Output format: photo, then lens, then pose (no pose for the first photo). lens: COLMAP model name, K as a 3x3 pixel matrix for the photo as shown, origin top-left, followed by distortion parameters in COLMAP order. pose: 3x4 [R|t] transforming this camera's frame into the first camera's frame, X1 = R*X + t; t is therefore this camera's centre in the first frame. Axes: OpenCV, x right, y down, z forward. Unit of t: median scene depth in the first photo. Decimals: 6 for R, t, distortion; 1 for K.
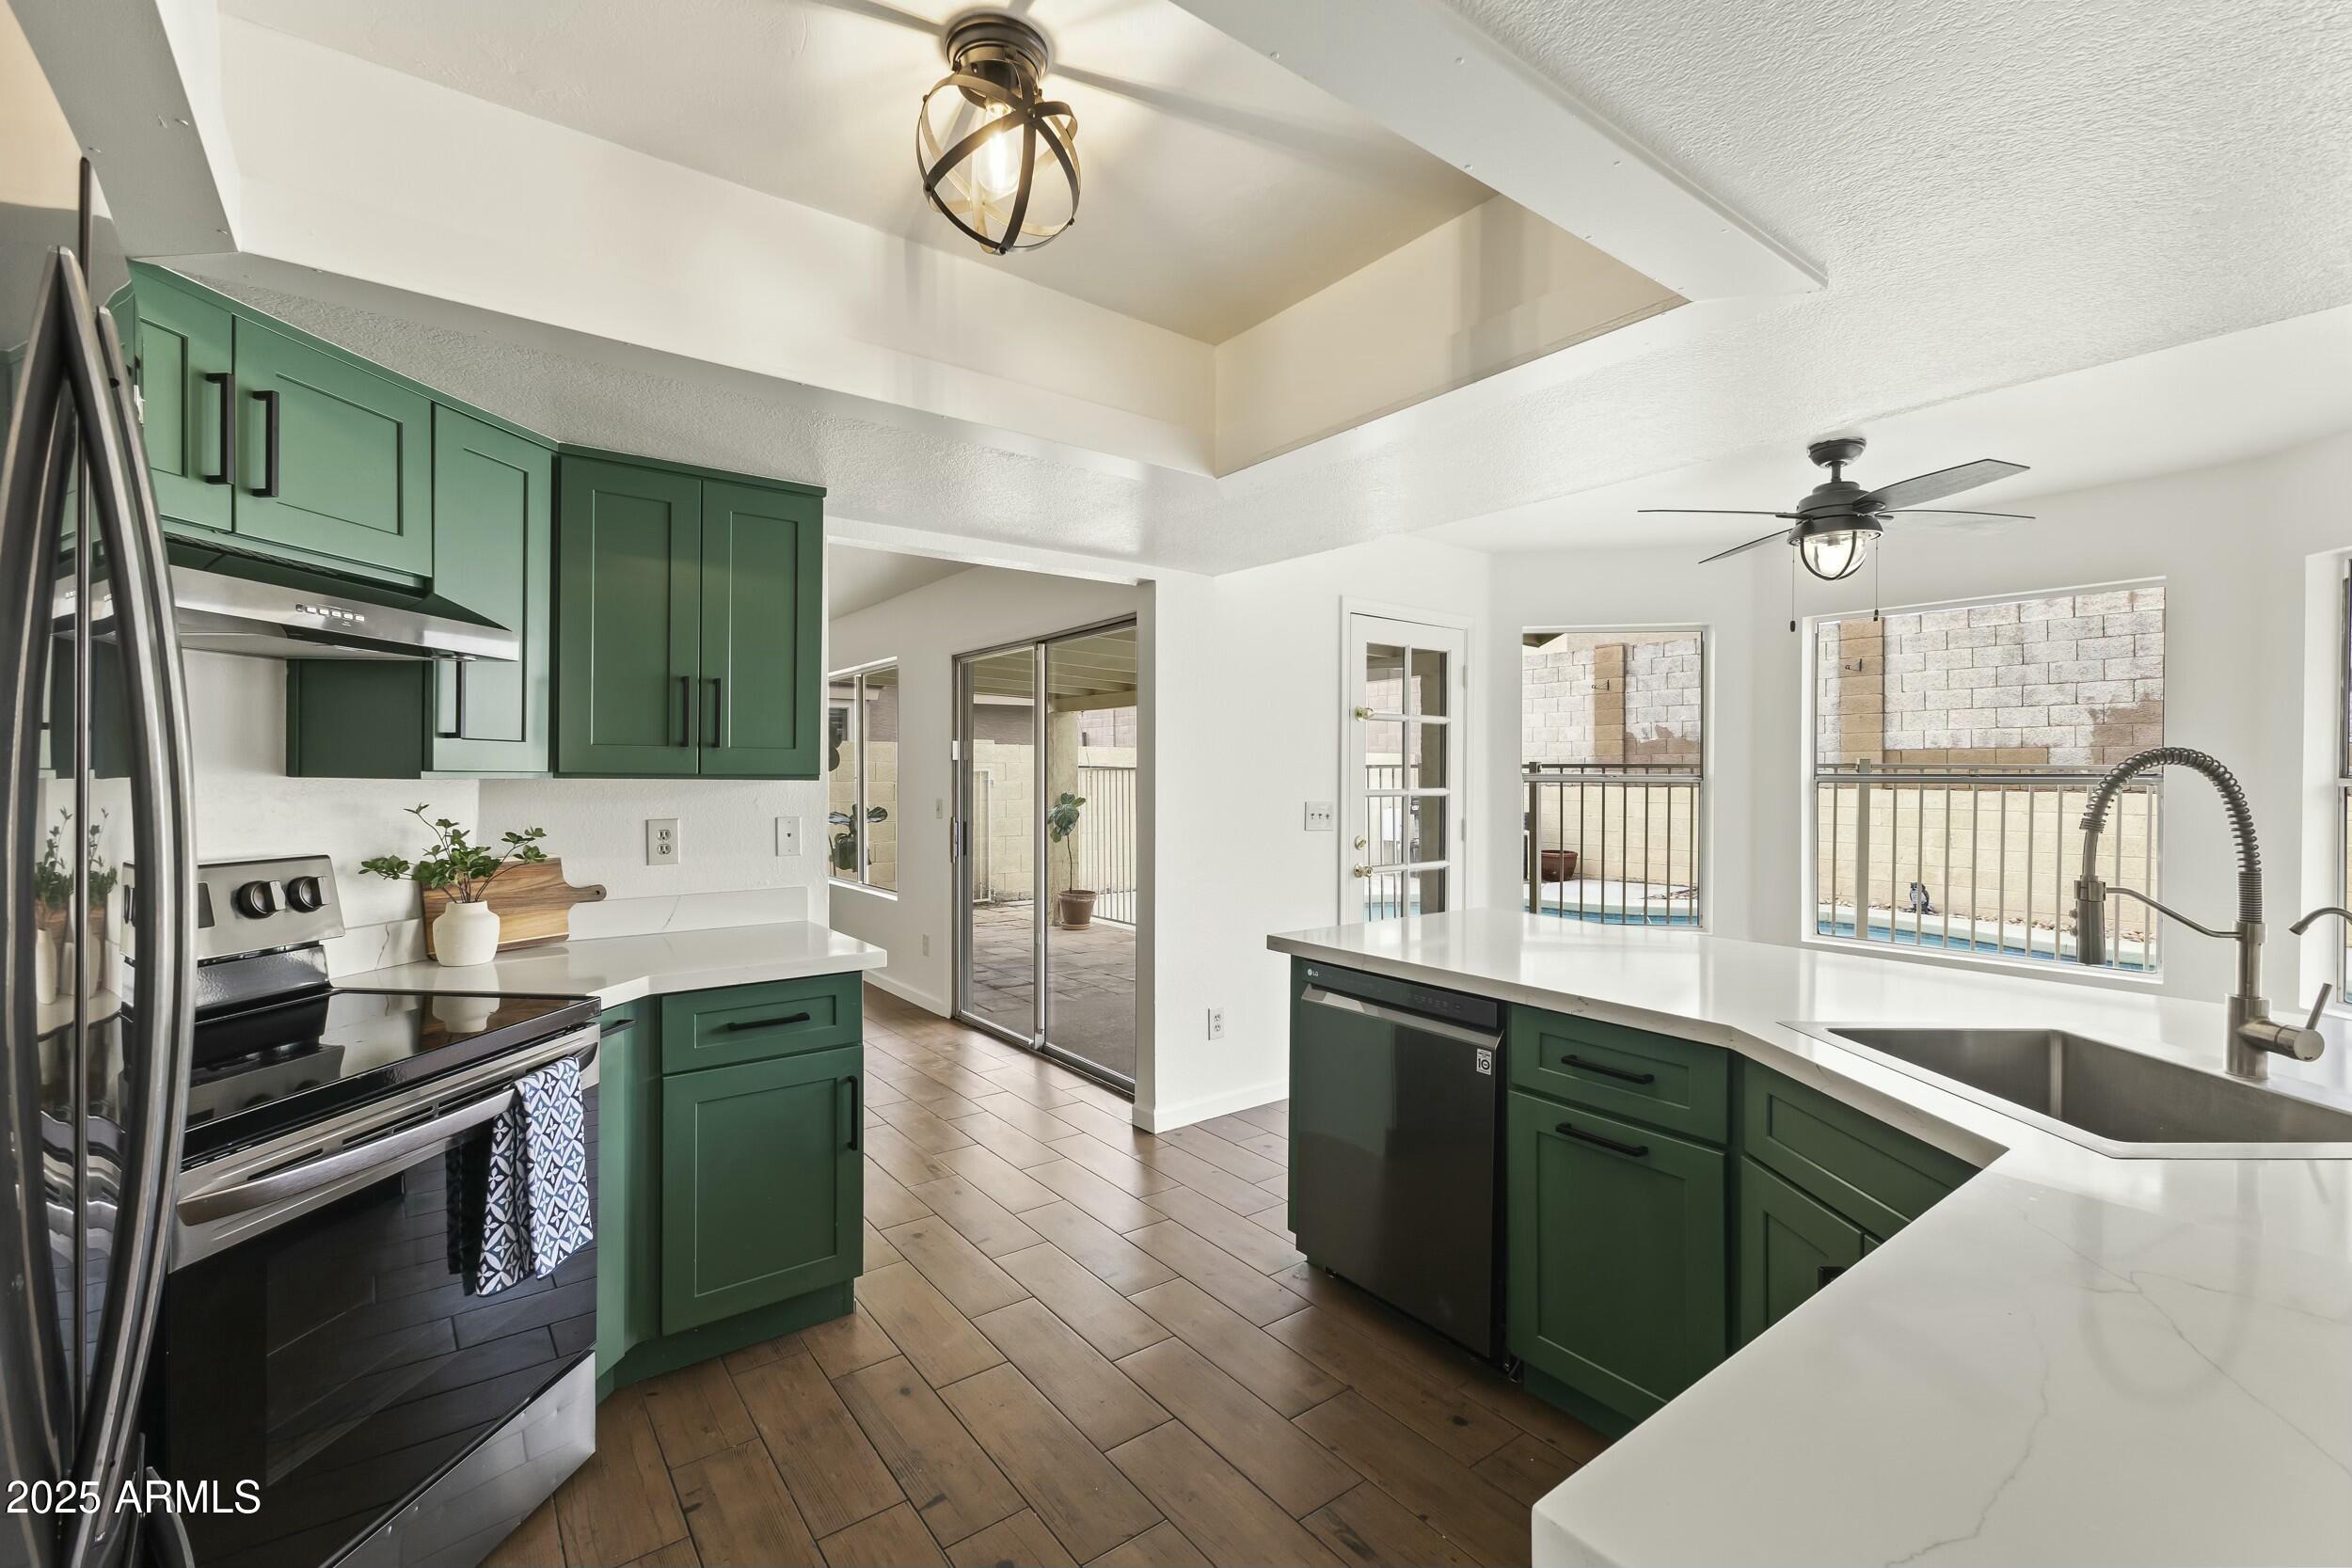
lens RADIAL K [[1018.6, 0, 1181.4], [0, 1018.6, 782.1], [0, 0, 1]] dist [0.008437, -0.002790]
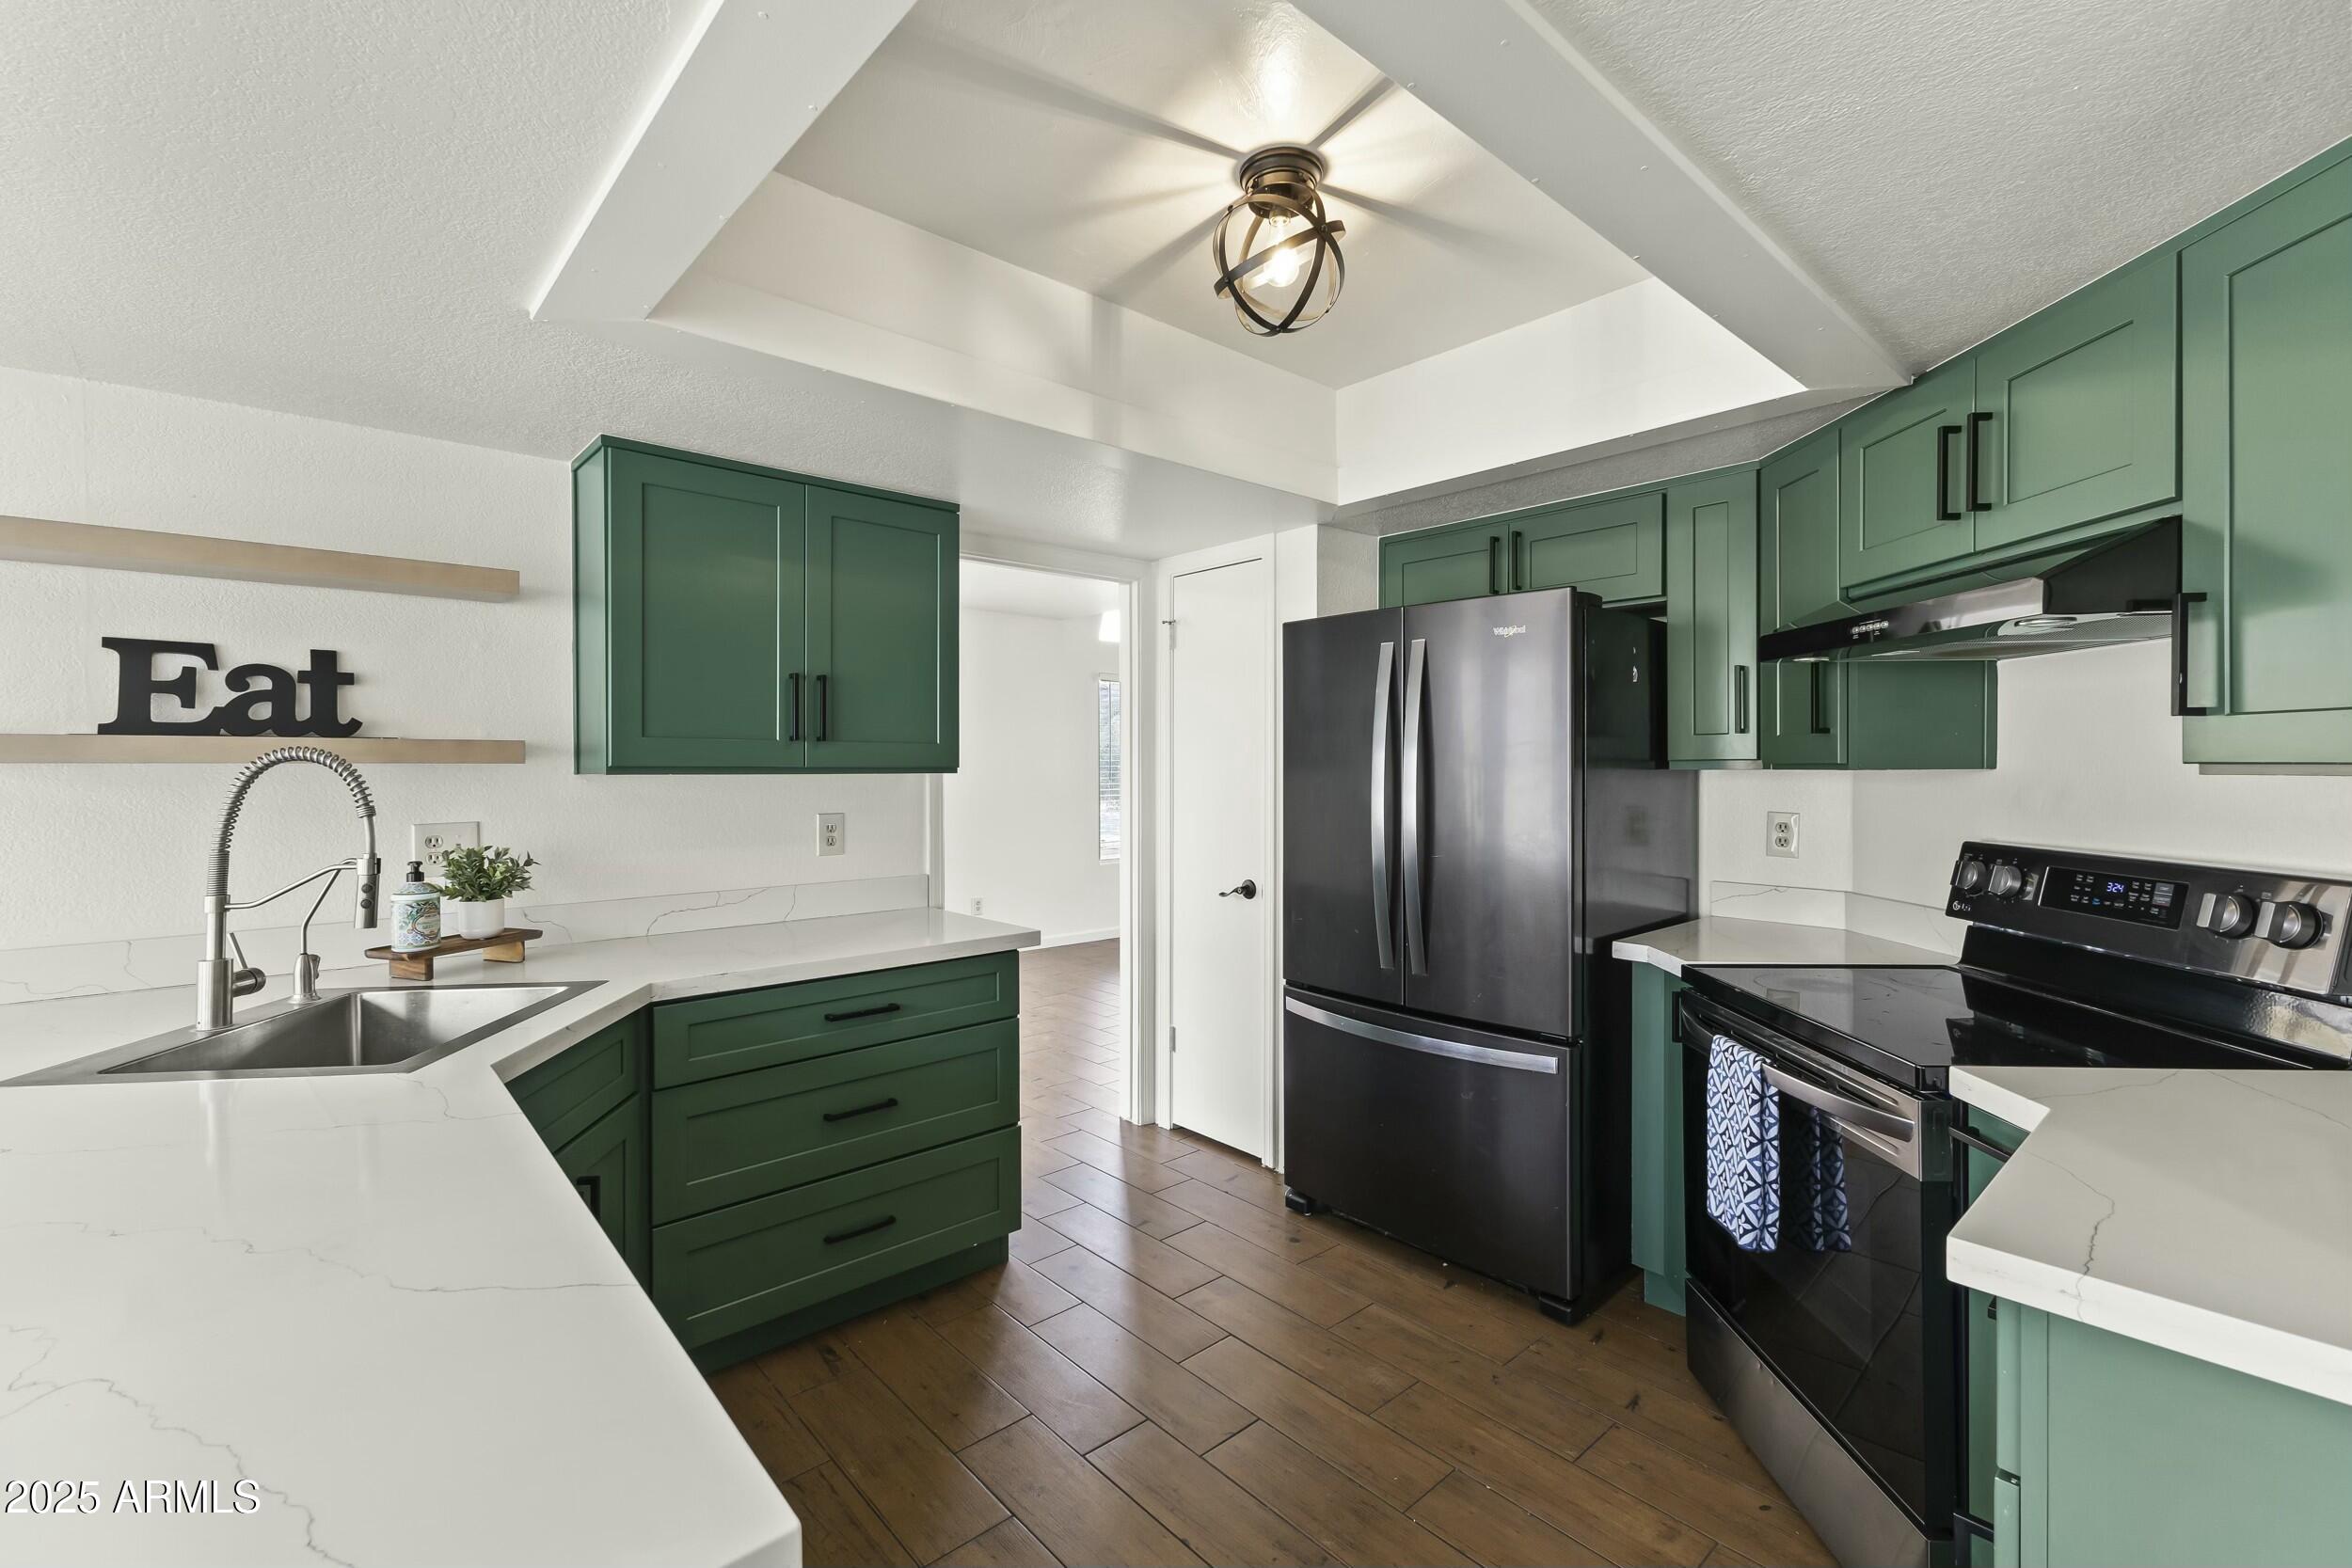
lens RADIAL K [[1018.6, 0, 1166.9], [0, 1018.6, 769.9], [0, 0, 1]] dist [0.008437, -0.002790]
pose [[-0.997119, 0.001218, -0.075845, 0.023316], [0.000291, 0.999925, 0.012222, -0.008611], [0.075854, 0.012164, -0.997045, 0.979522]]
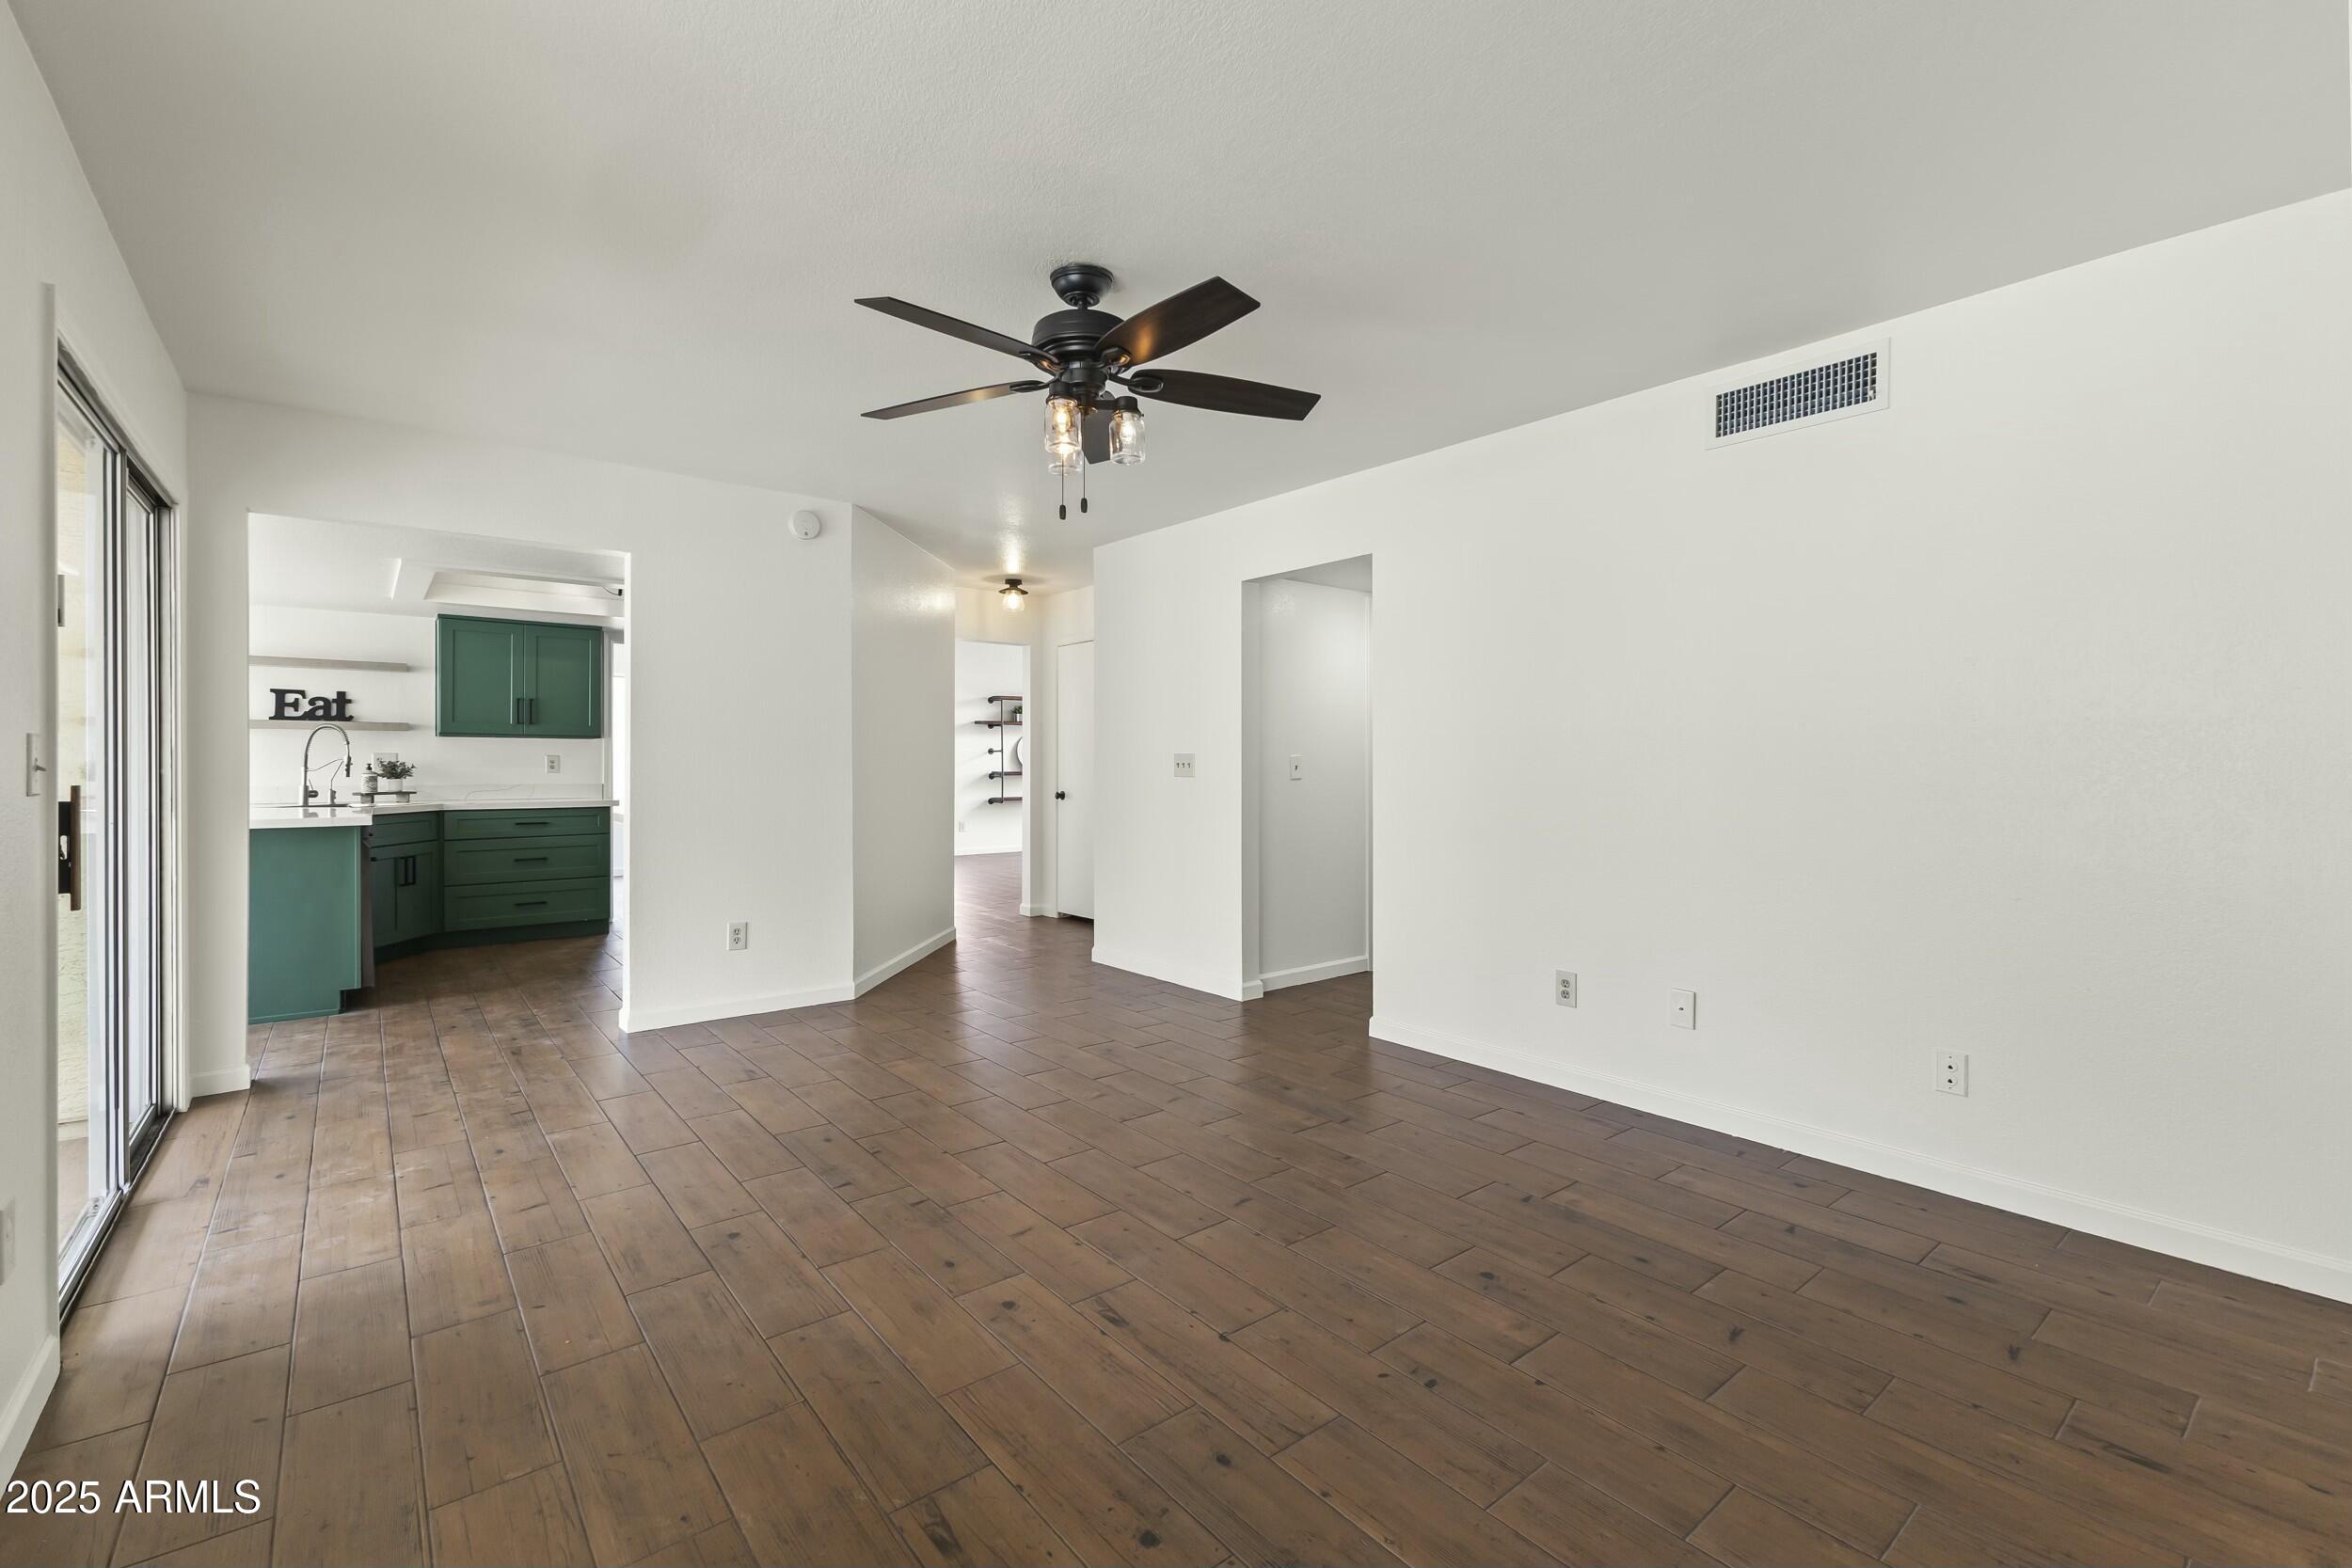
lens RADIAL K [[1018.6, 0, 1181.0], [0, 1018.6, 758.9], [0, 0, 1]] dist [0.008437, -0.002790]
pose [[-0.999406, -0.006054, -0.033928, -0.979834], [-0.006207, 0.999971, 0.004402, 0.029311], [0.033900, 0.004610, -0.999415, 2.232721]]
